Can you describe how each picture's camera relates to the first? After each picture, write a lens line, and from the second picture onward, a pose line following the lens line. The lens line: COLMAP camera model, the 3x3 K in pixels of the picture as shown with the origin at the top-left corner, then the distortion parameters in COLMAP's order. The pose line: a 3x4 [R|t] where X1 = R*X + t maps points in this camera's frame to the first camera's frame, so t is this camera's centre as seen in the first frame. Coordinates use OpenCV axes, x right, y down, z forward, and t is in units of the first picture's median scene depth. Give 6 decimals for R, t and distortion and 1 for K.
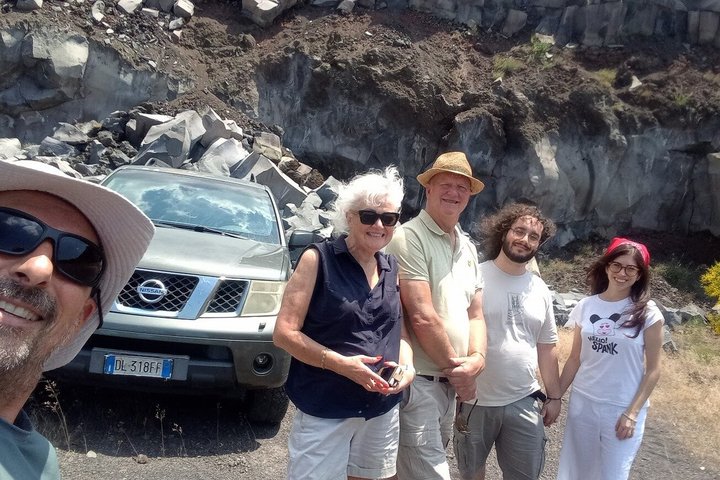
lens RADIAL K [[669.4, 0, 381.7], [0, 669.4, 239.5], [0, 0, 1]] dist [0.041597, -0.093610]
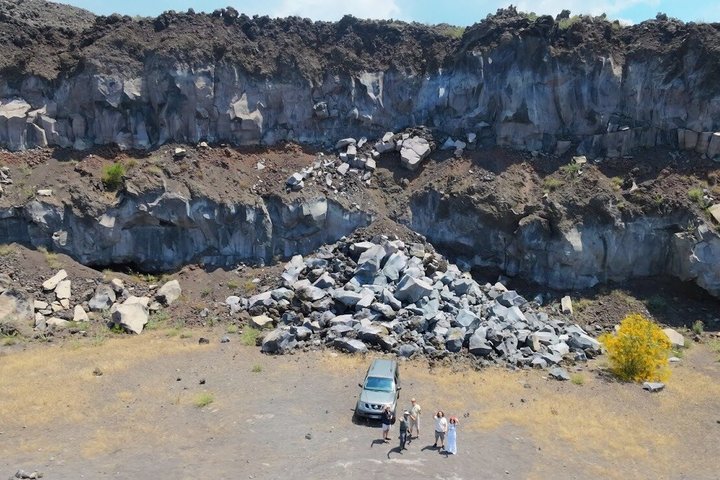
lens RADIAL K [[669.4, 0, 381.7], [0, 669.4, 239.5], [0, 0, 1]] dist [0.041597, -0.093610]
pose [[0.955087, -0.052790, -0.291586, 0.274244], [0.085586, 0.991210, 0.100885, -0.342789], [0.283697, -0.121309, 0.951210, -0.804152]]
